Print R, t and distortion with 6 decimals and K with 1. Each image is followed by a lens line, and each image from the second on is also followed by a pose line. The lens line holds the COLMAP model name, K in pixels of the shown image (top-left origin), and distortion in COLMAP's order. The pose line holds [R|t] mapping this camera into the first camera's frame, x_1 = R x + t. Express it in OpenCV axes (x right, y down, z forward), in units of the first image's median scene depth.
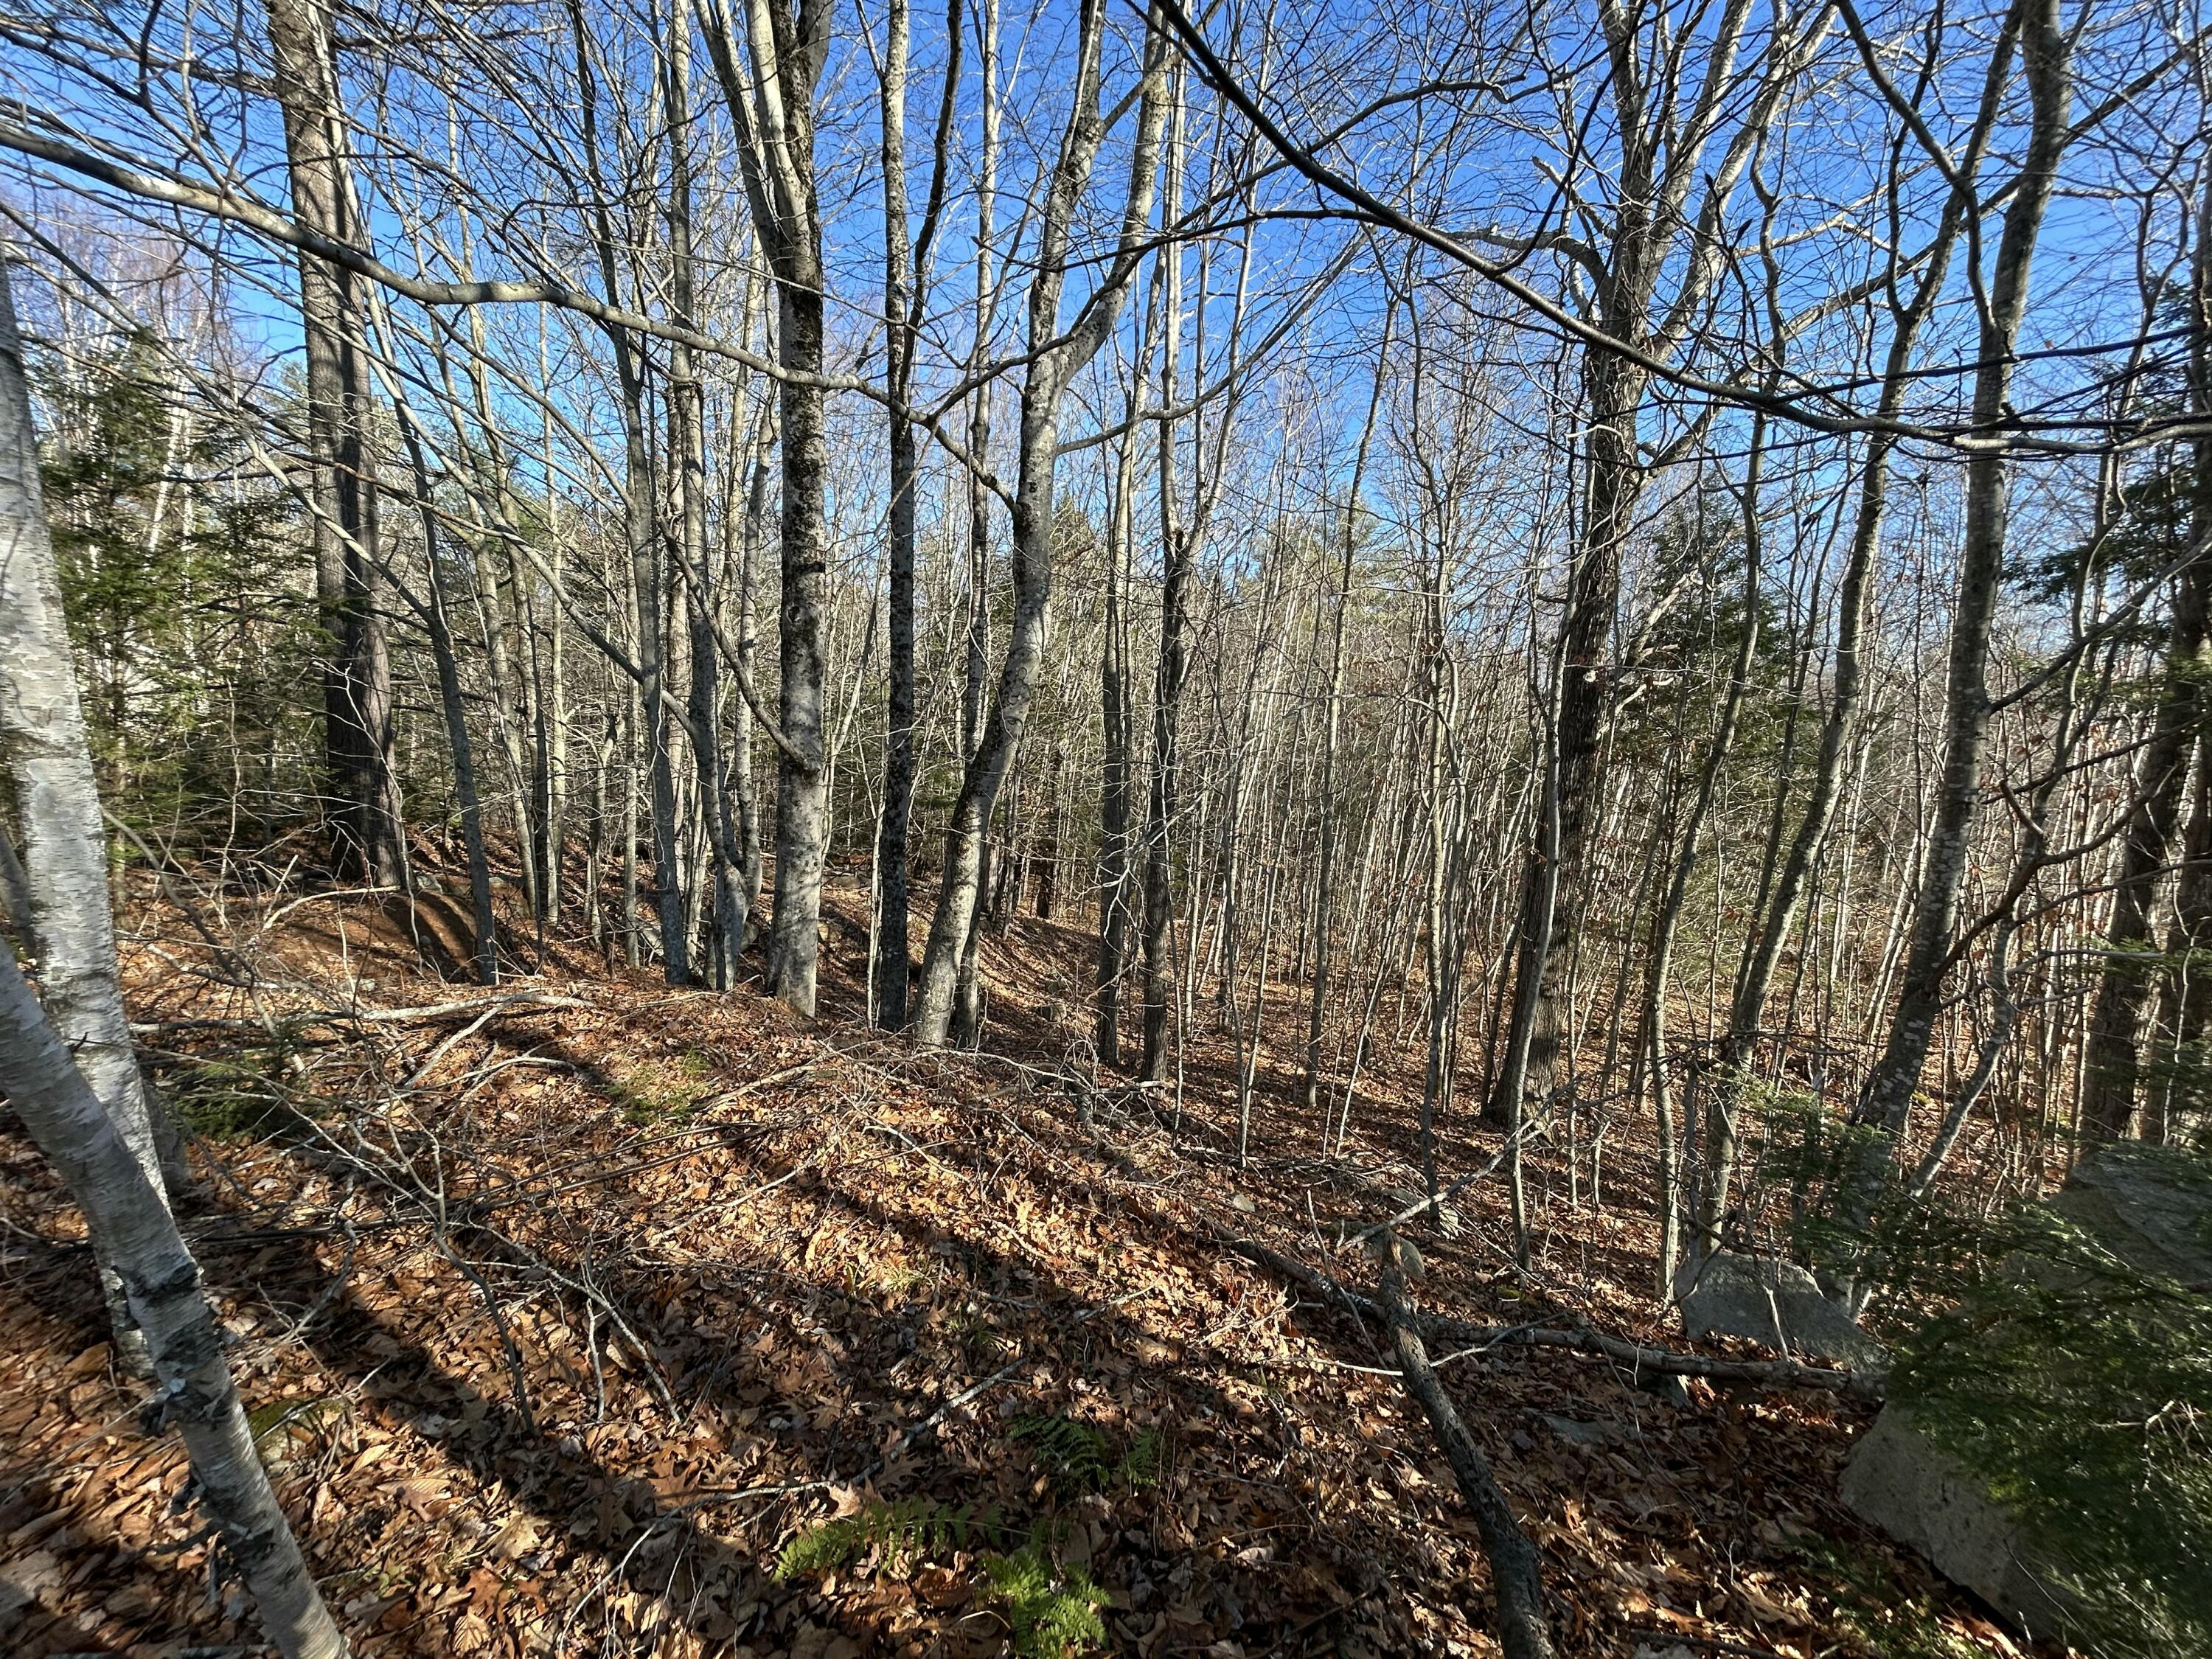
lens RADIAL K [[887.1, 0, 1108.2], [0, 887.1, 827.5], [0, 0, 1]] dist [-0.001028, -0.000384]
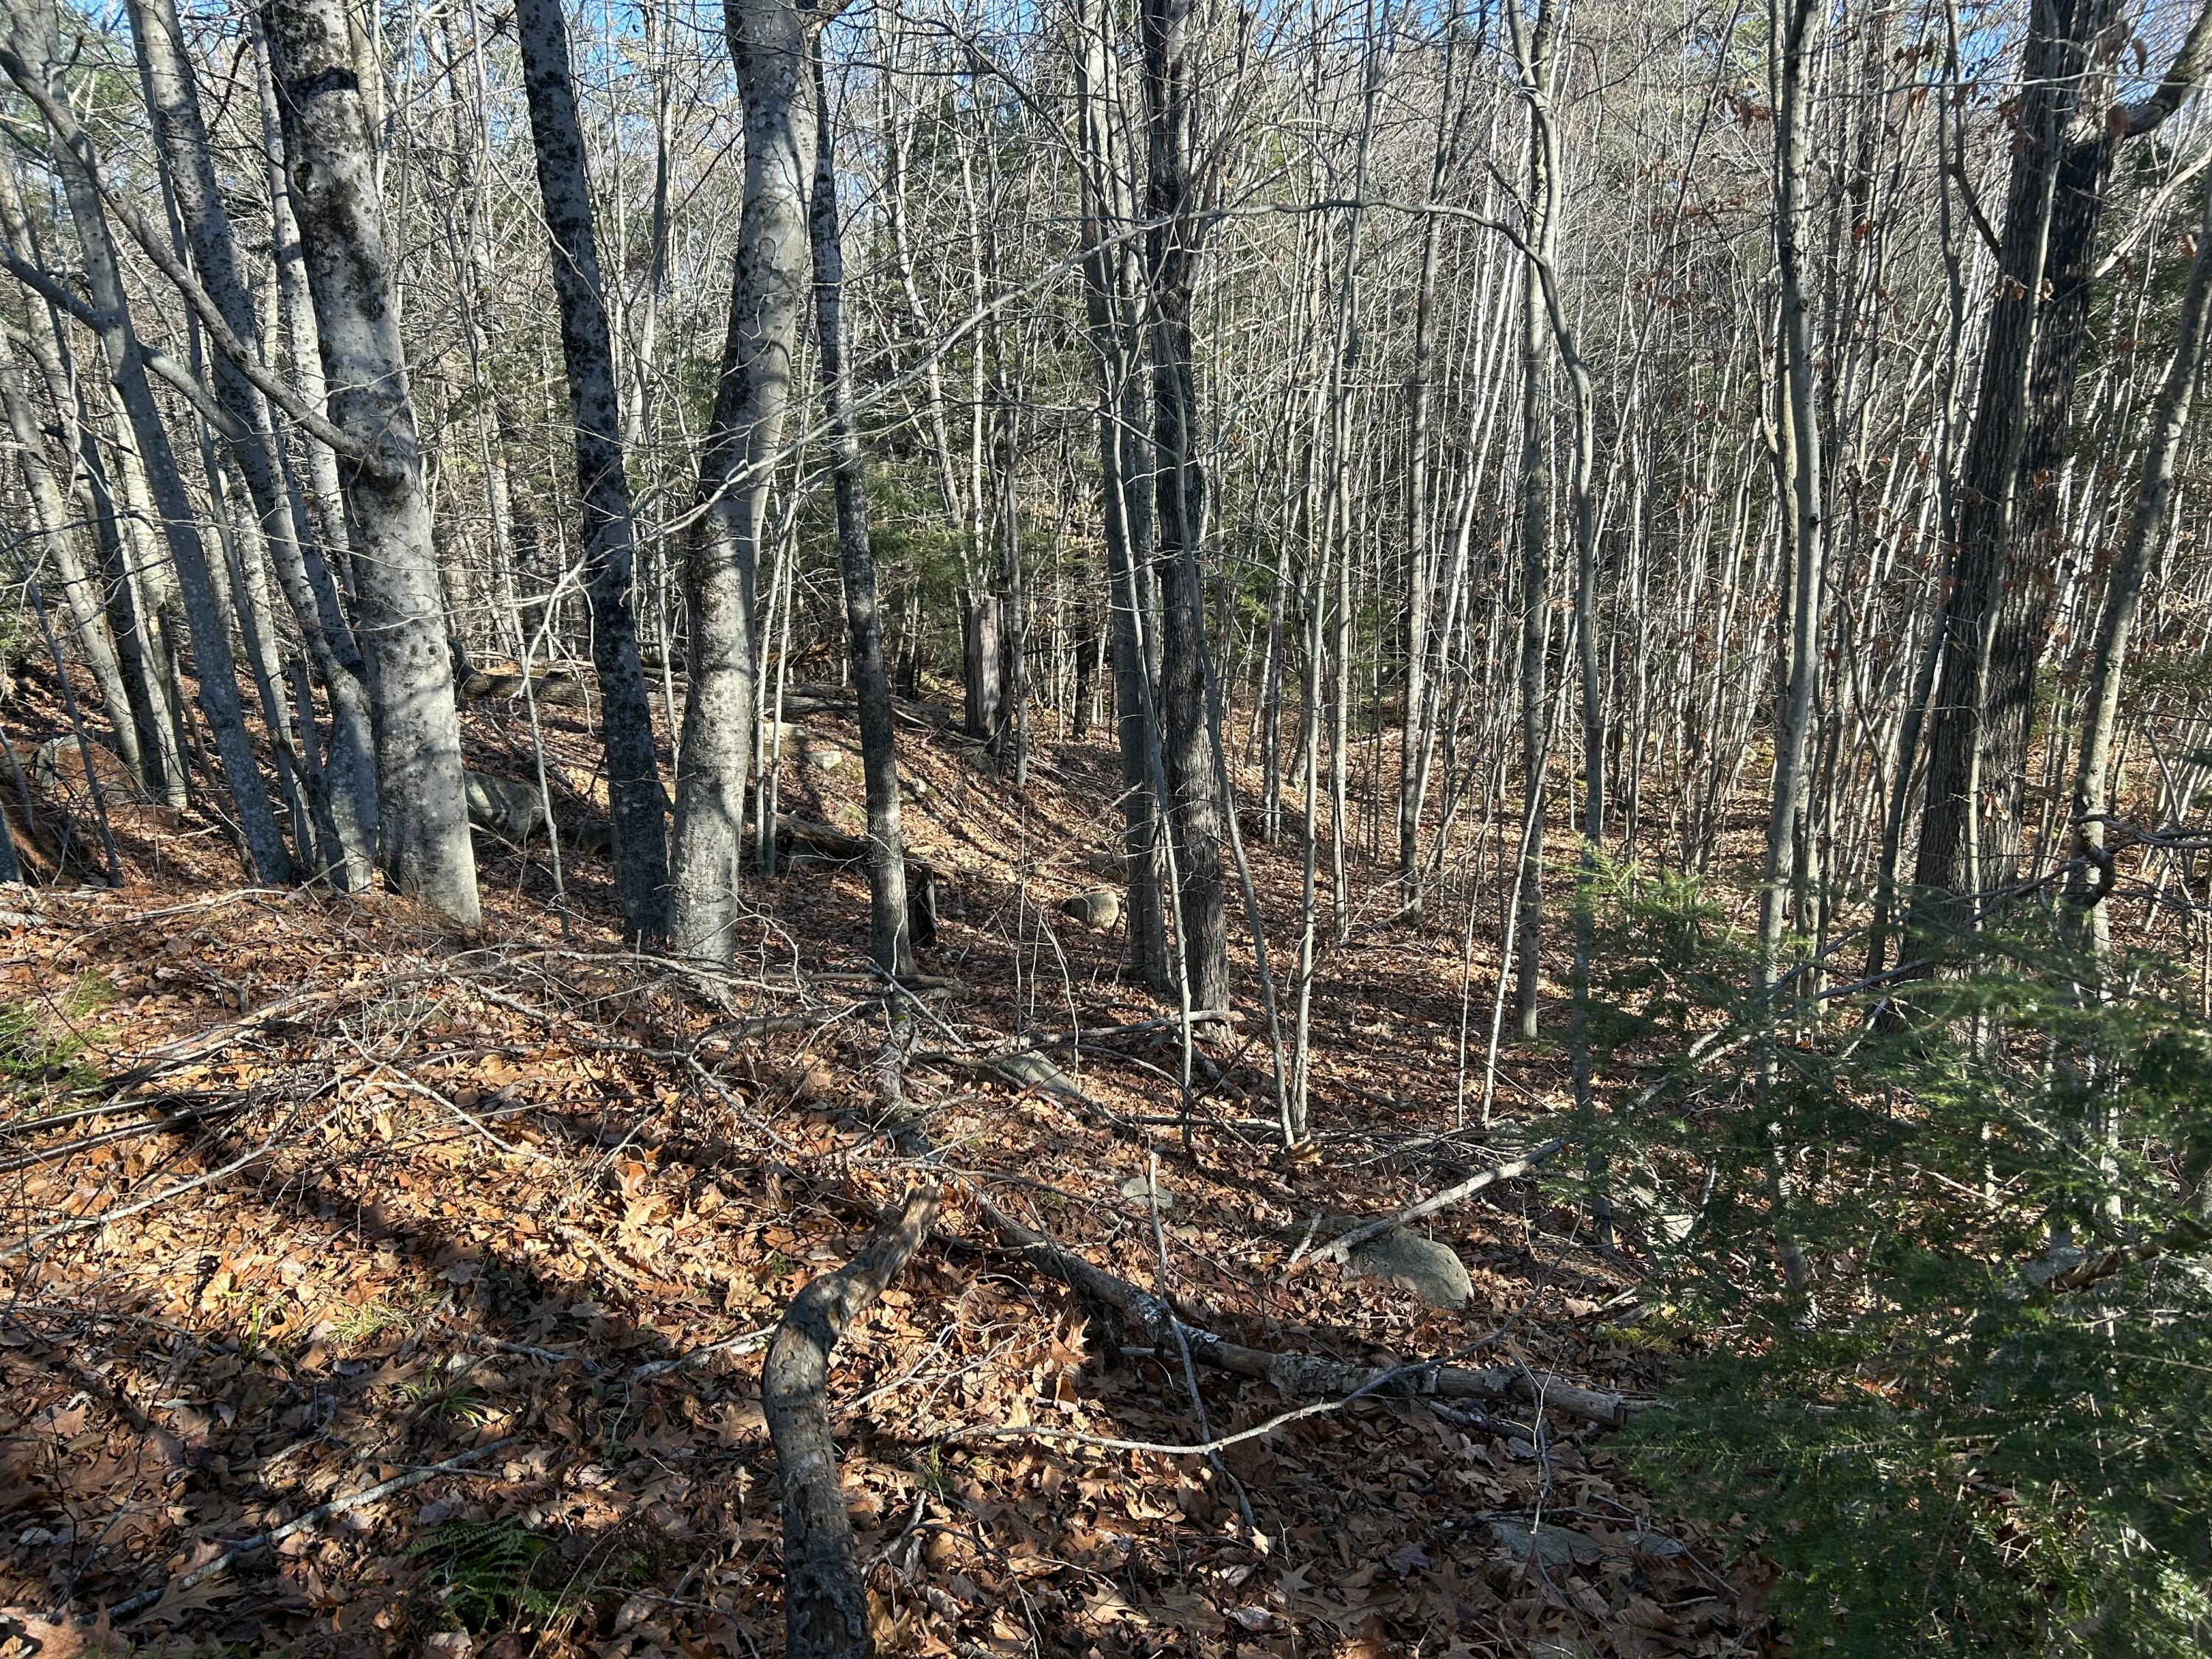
lens RADIAL K [[1662.3, 0, 1111.0], [0, 1662.3, 828.4], [0, 0, 1]] dist [0.042135, -0.036204]
pose [[0.989448, -0.069000, -0.127407, 0.196840], [0.087179, 0.985858, 0.143124, 0.035387], [0.115730, -0.152721, 0.981470, 0.012669]]
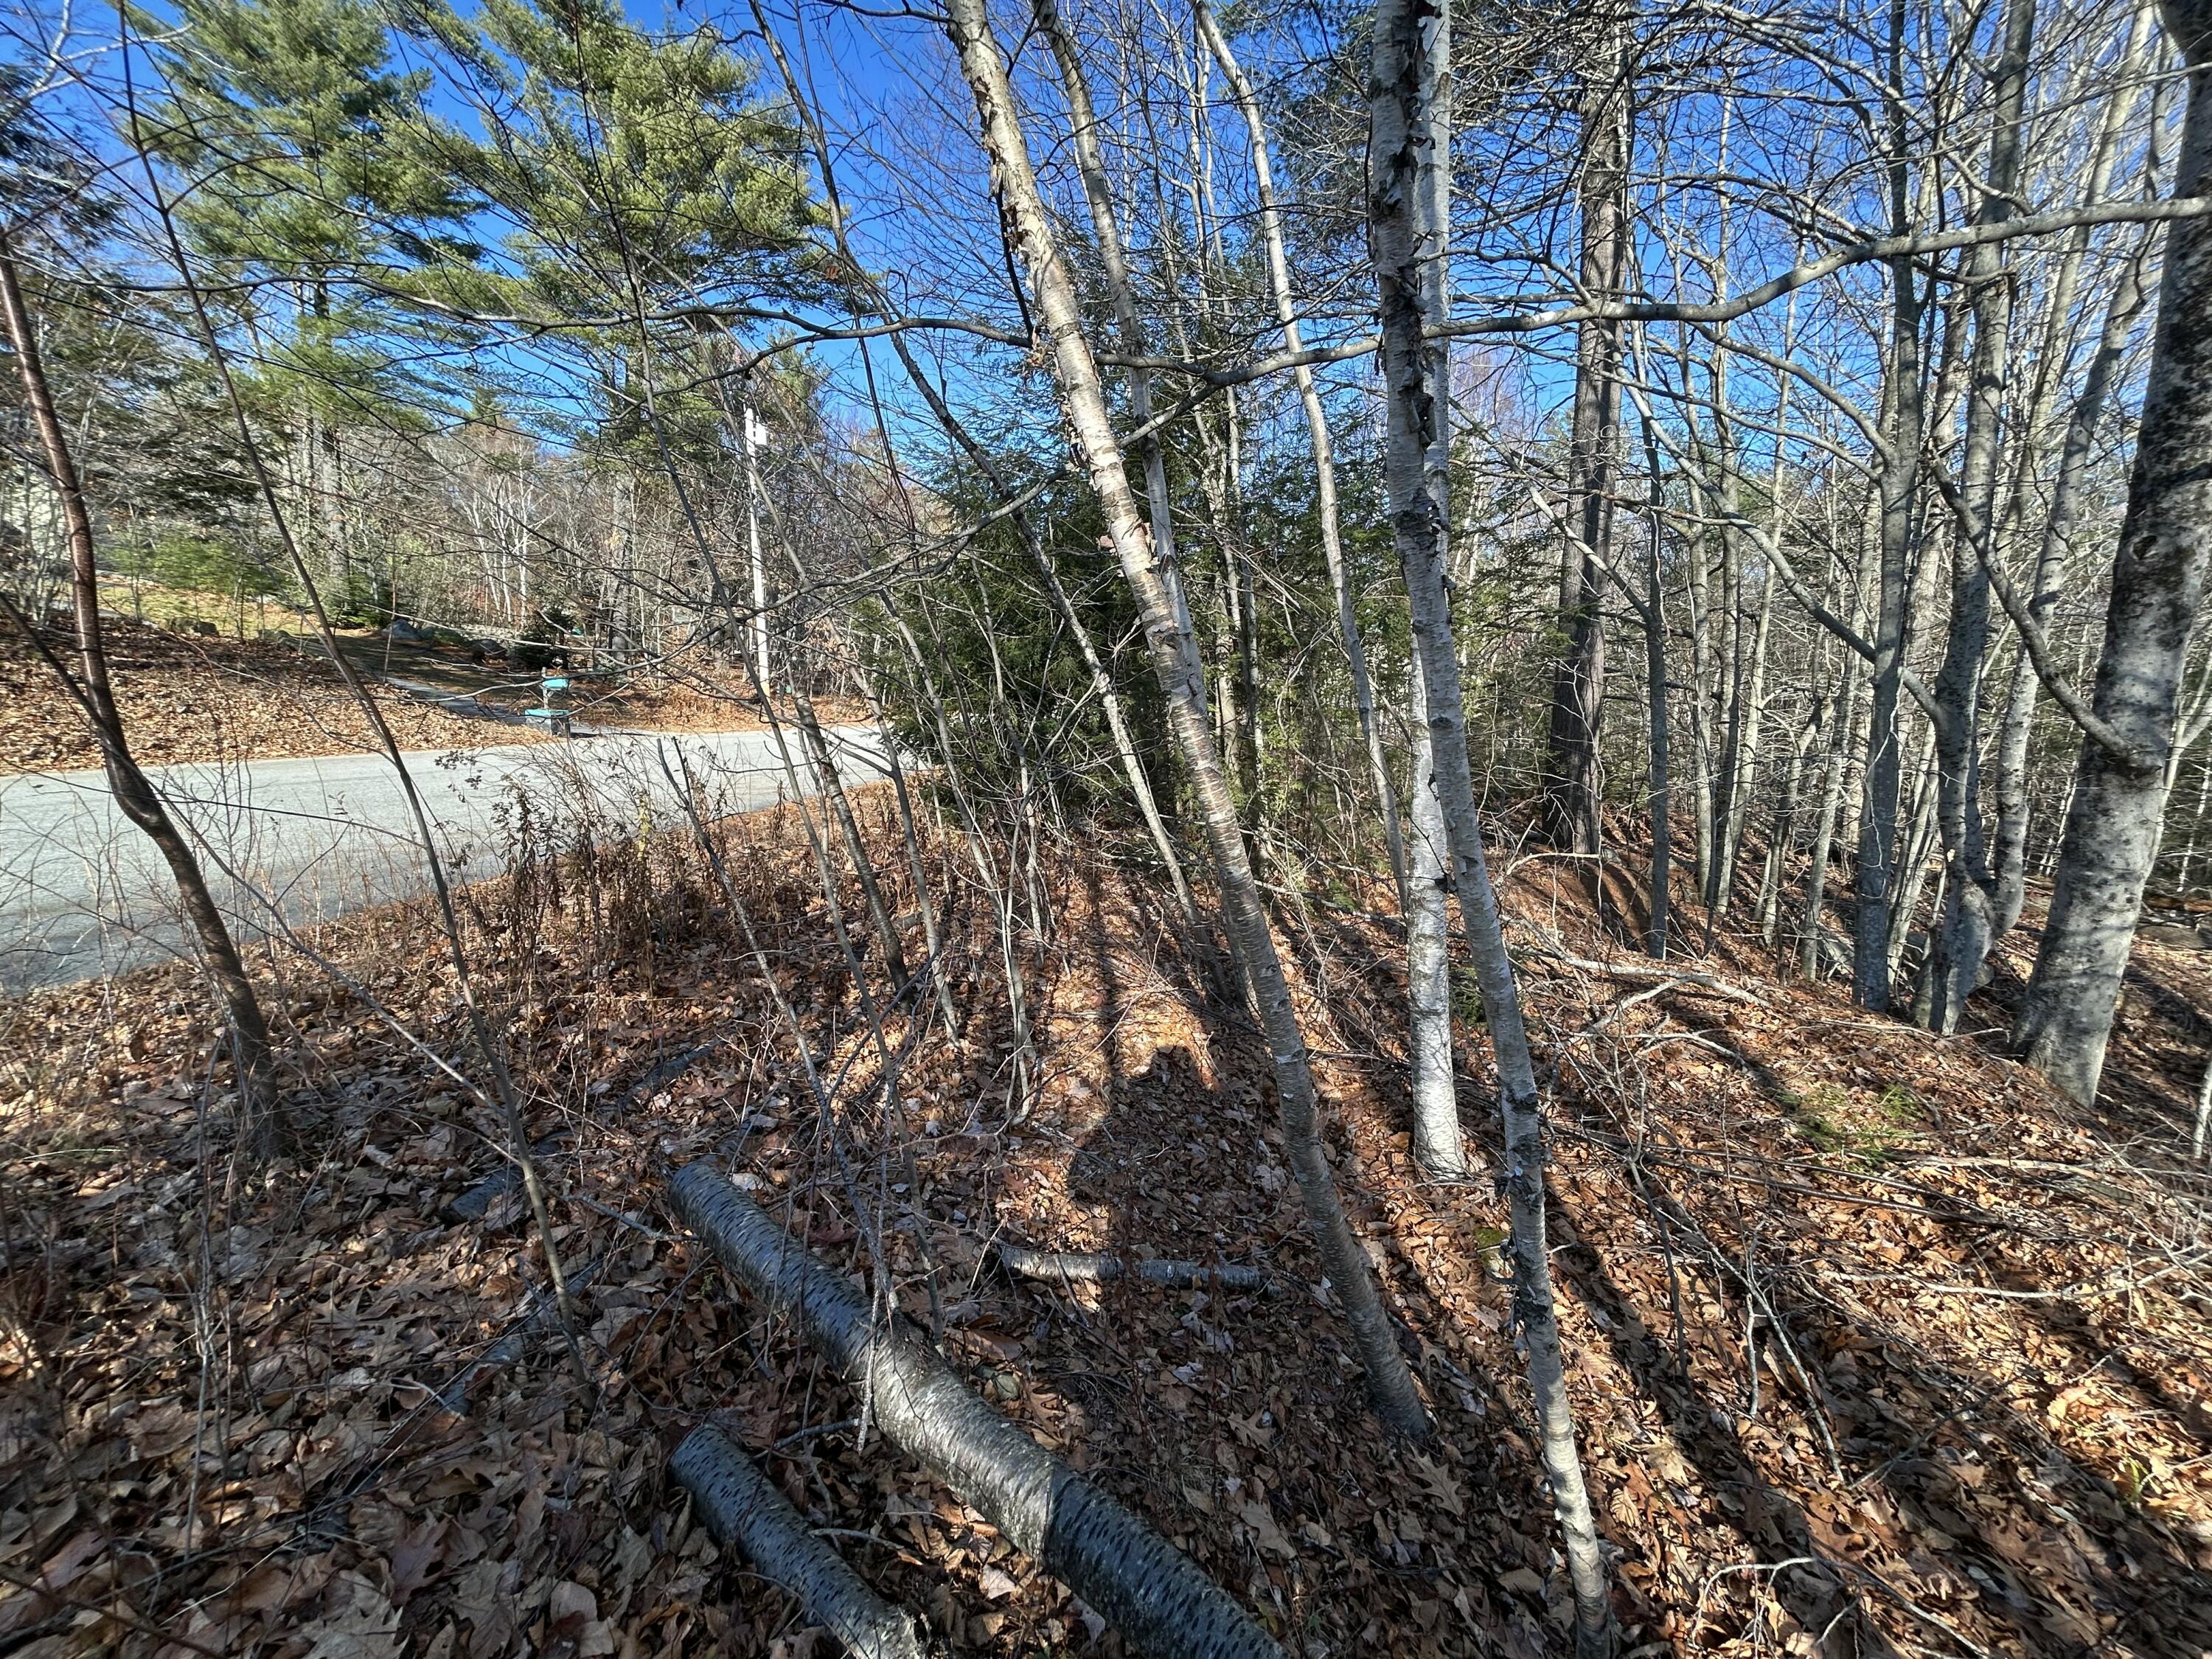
lens RADIAL K [[887.1, 0, 1103.2], [0, 887.1, 824.7], [0, 0, 1]] dist [-0.001028, -0.000384]
pose [[0.387009, 0.097889, -0.916865, -0.004964], [-0.086768, 0.993803, 0.069478, 0.003112], [0.917984, 0.052666, 0.393104, -0.030415]]
